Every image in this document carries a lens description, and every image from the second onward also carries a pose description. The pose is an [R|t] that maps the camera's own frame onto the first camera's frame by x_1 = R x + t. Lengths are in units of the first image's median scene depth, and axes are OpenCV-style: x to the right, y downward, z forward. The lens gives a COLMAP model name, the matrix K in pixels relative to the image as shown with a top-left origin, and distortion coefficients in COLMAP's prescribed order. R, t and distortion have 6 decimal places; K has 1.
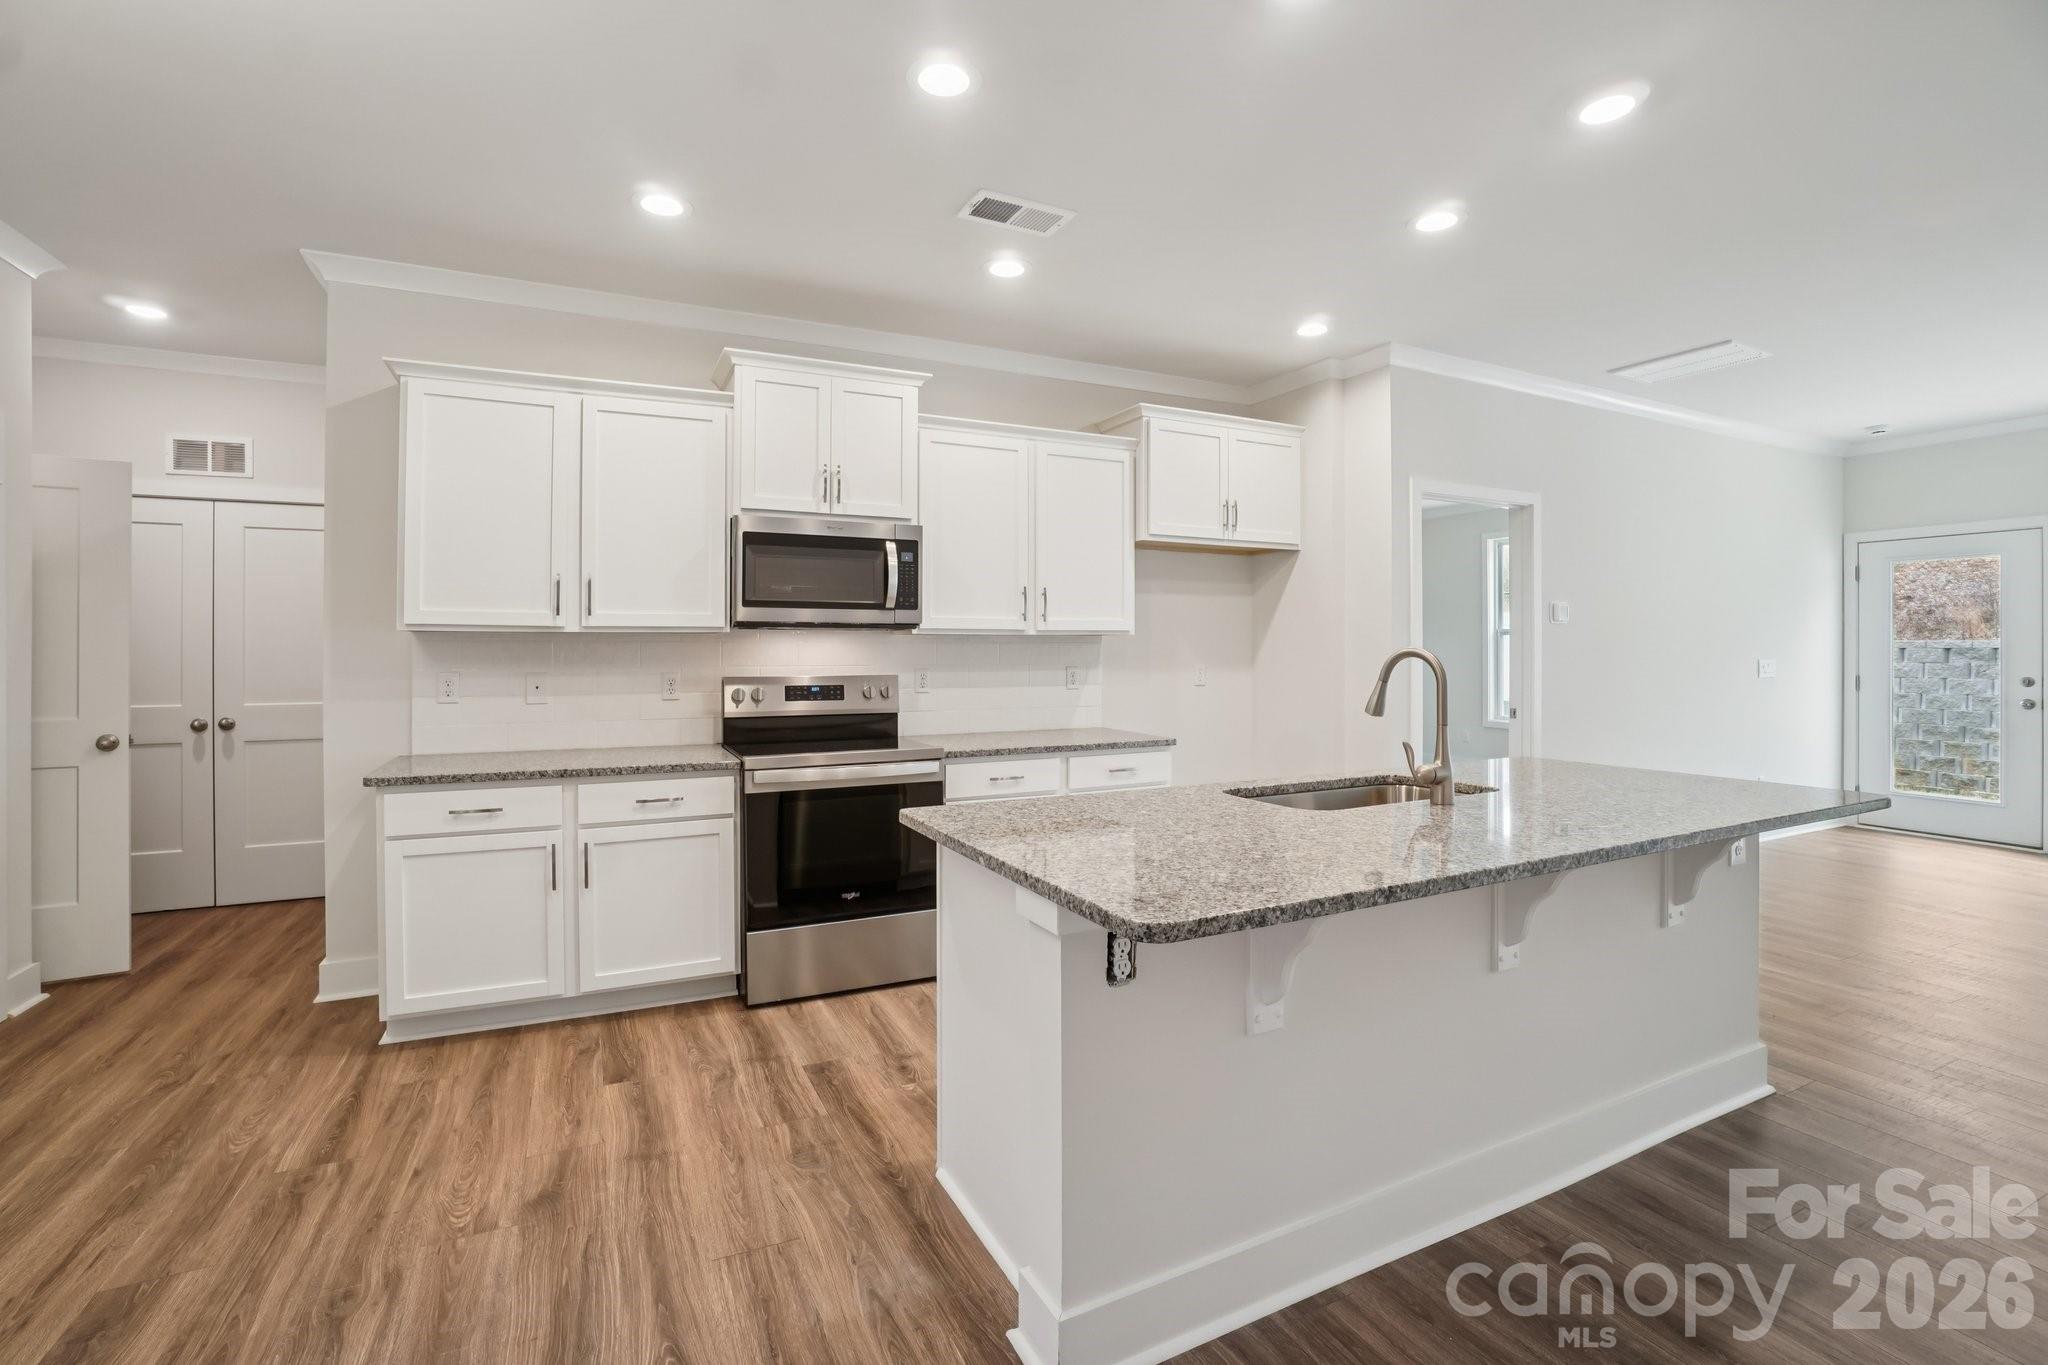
lens RADIAL K [[905.2, 0, 1012.6], [0, 905.2, 646.7], [0, 0, 1]] dist [-0.052843, 0.015817]
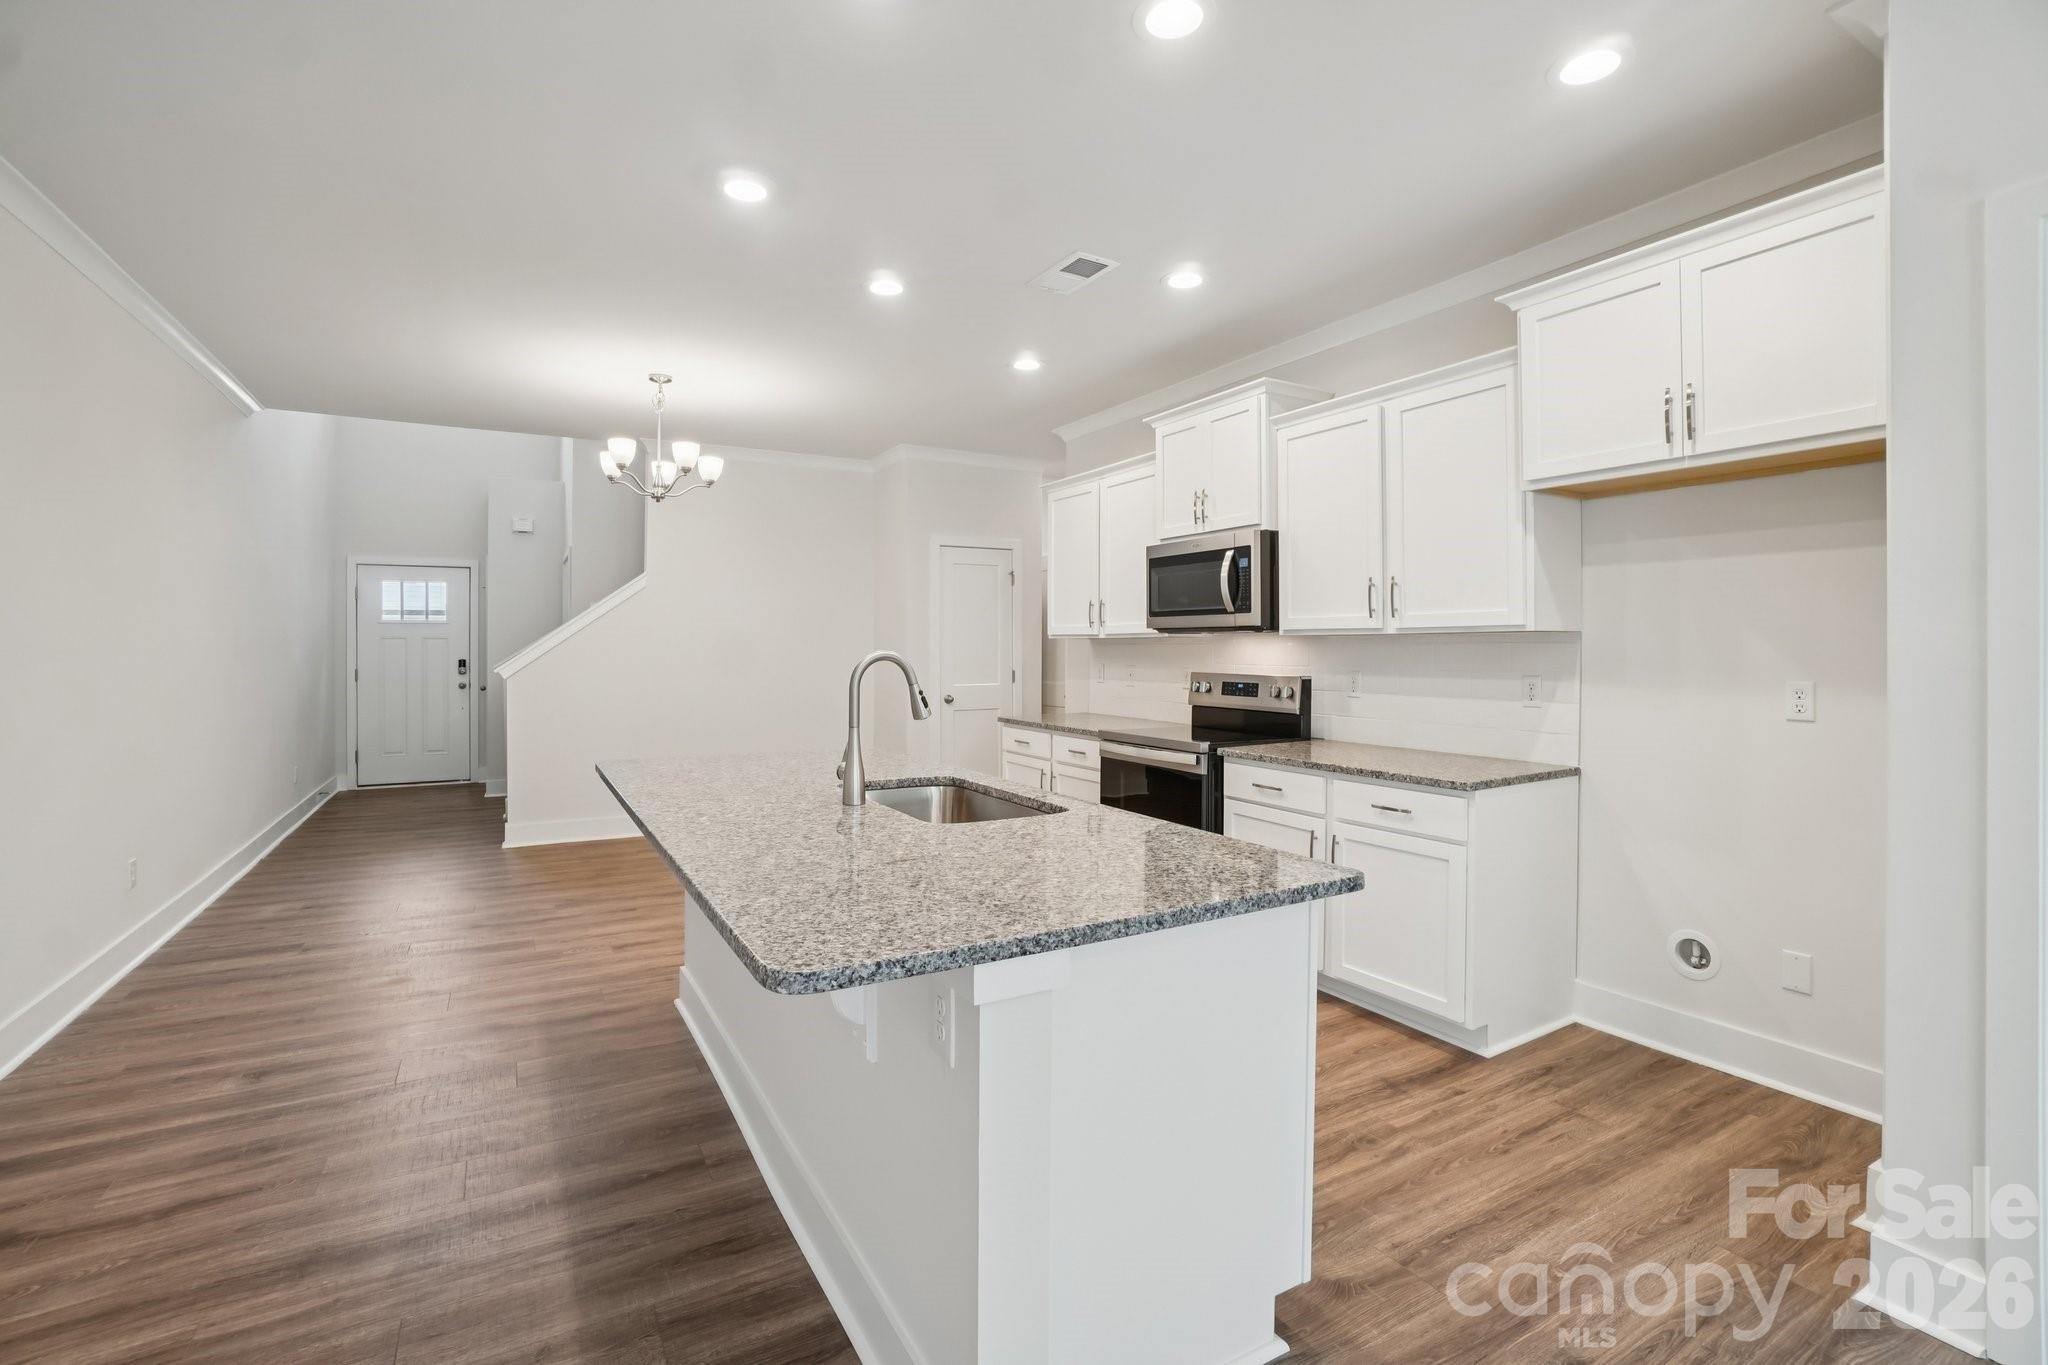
lens RADIAL K [[905.2, 0, 1028.5], [0, 905.2, 667.6], [0, 0, 1]] dist [-0.052843, 0.015817]
pose [[0.083525, 0.023111, -0.996238, 0.967403], [0.002500, 0.999723, 0.023401, -0.002851], [0.996503, -0.004446, 0.083444, 0.712826]]
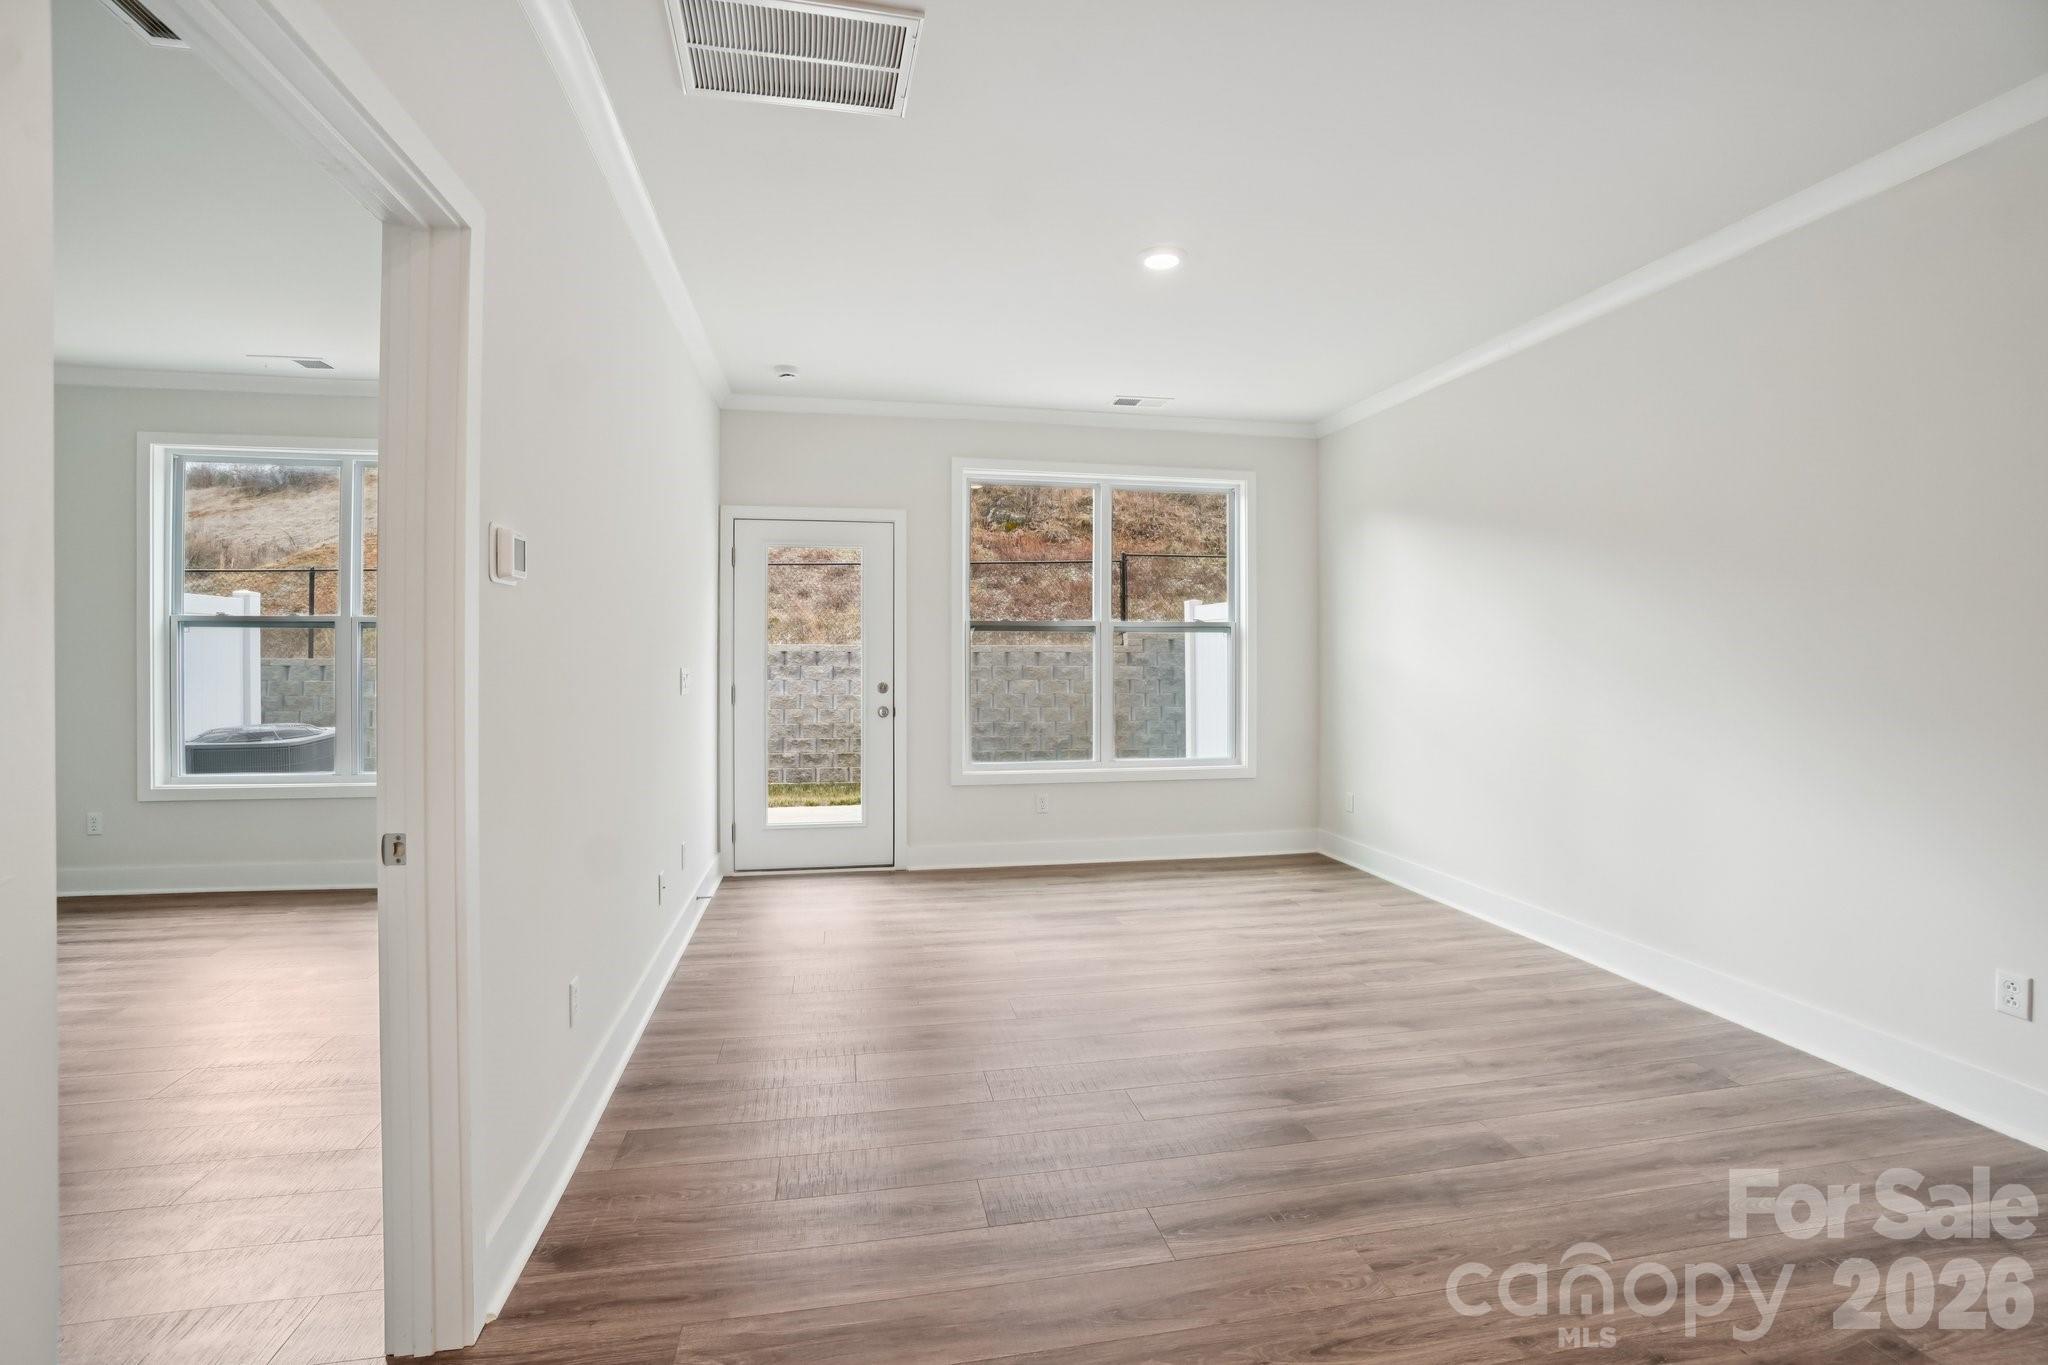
lens RADIAL K [[905.2, 0, 1011.4], [0, 905.2, 654.6], [0, 0, 1]] dist [-0.052843, 0.015817]
pose [[0.257003, -0.002298, 0.966408, 0.427999], [-0.003770, 0.999987, 0.003380, 0.001752], [-0.966403, -0.004512, 0.256991, 0.972813]]
